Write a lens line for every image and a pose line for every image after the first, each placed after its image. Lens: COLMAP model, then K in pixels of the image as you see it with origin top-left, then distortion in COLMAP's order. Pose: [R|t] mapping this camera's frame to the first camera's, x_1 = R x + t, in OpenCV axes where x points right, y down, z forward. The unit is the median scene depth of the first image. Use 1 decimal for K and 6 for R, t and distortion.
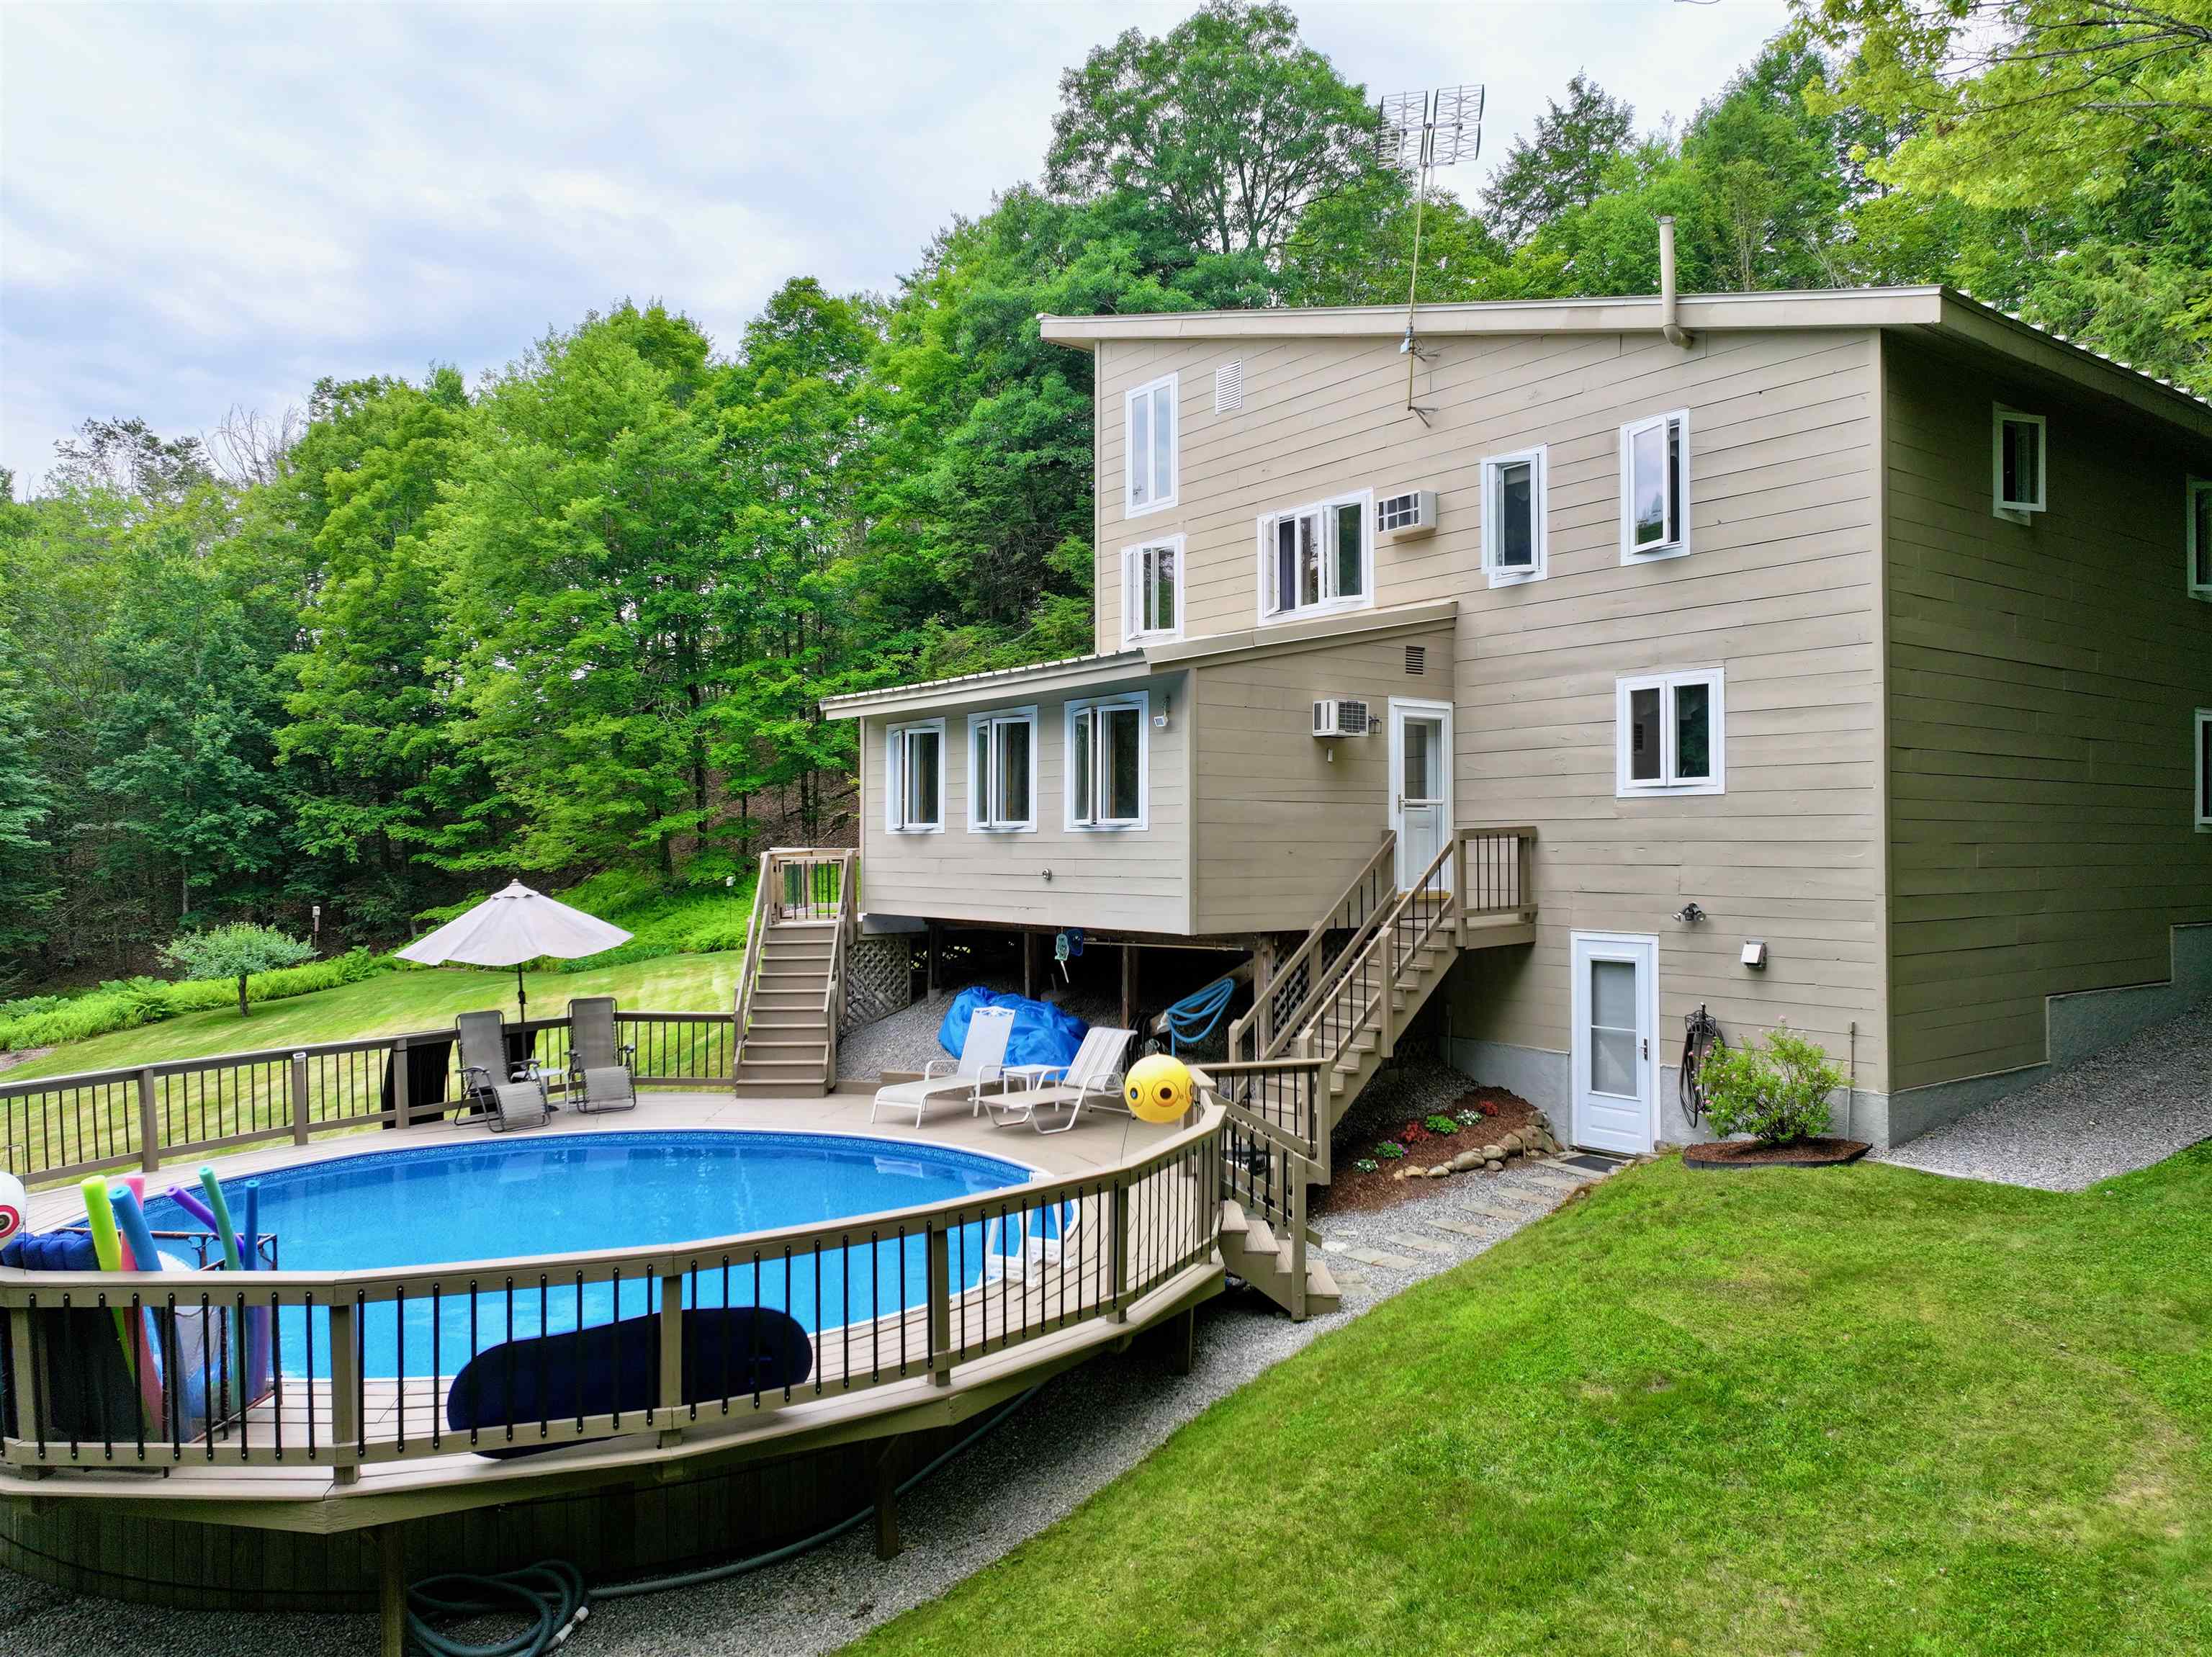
lens RADIAL K [[1539.4, 0, 1106.0], [0, 1539.4, 828.5], [0, 0, 1]] dist [0.000296, 0.005978]
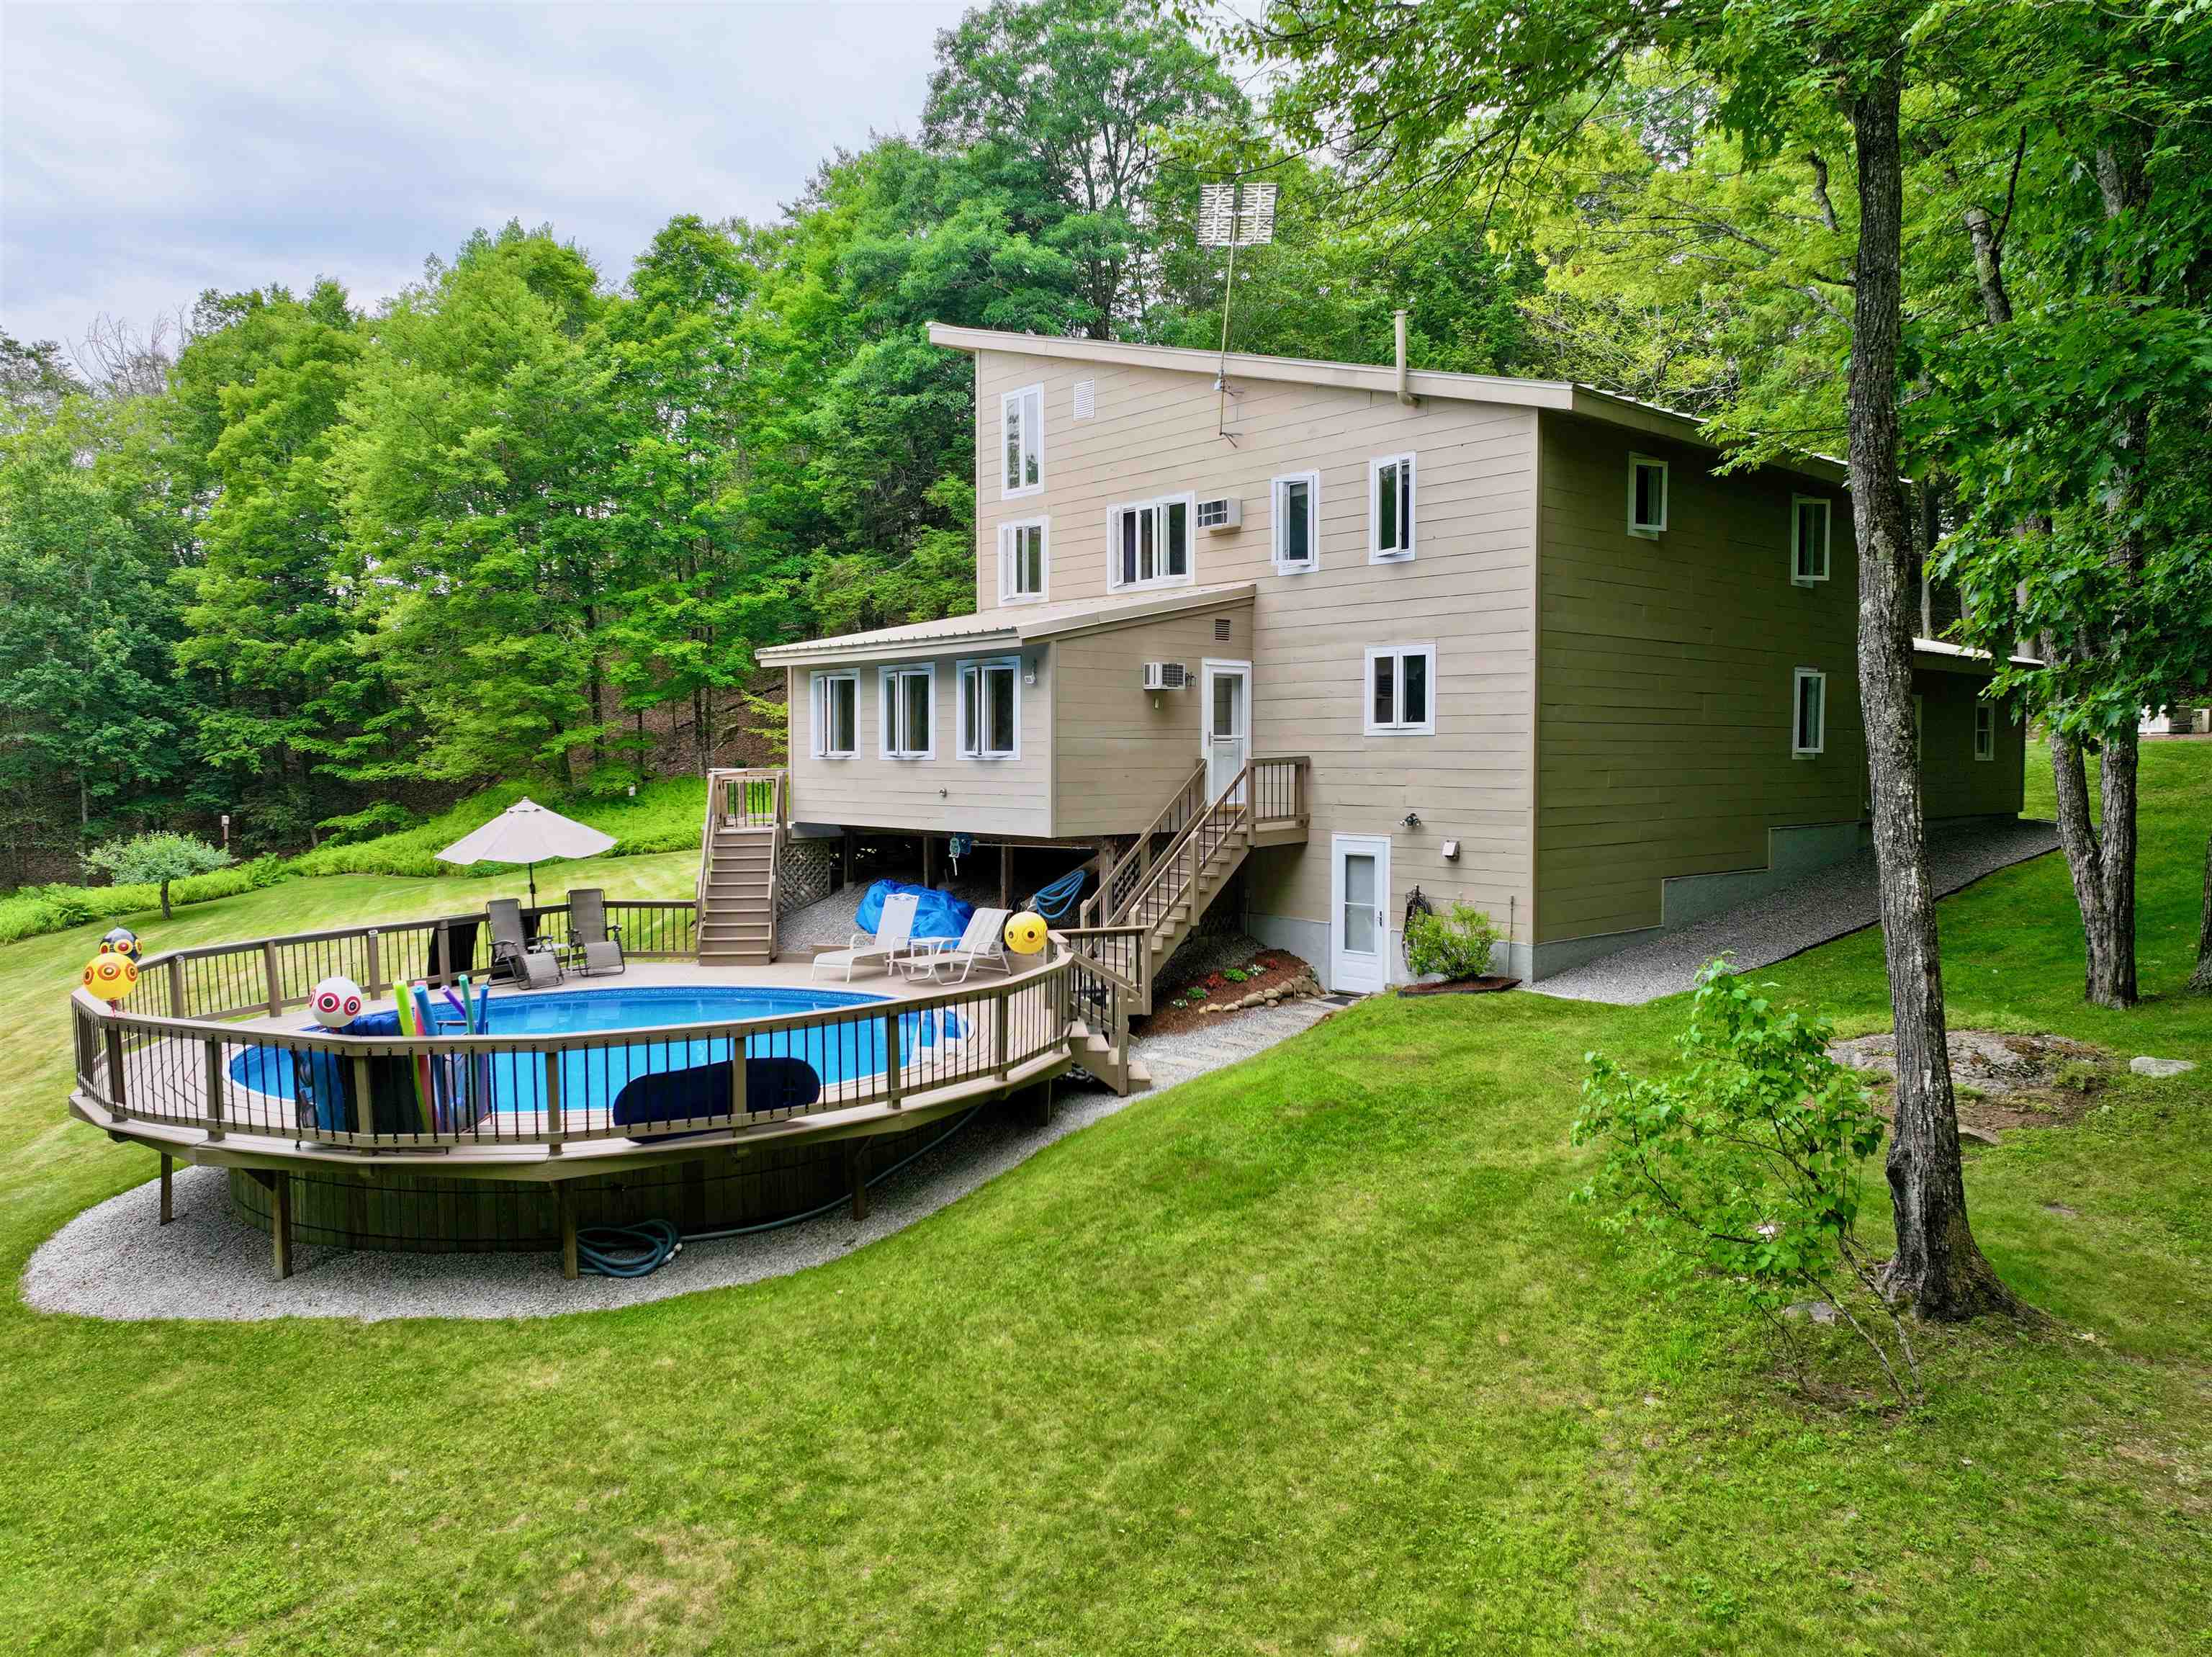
lens RADIAL K [[1518.3, 0, 1138.3], [0, 1518.3, 832.9], [0, 0, 1]] dist [0.003126, 0.000105]
pose [[0.994532, -0.004353, 0.104340, -0.006955], [-0.002417, 0.997904, 0.064674, -0.017252], [-0.104402, -0.064572, 0.992437, -0.265682]]
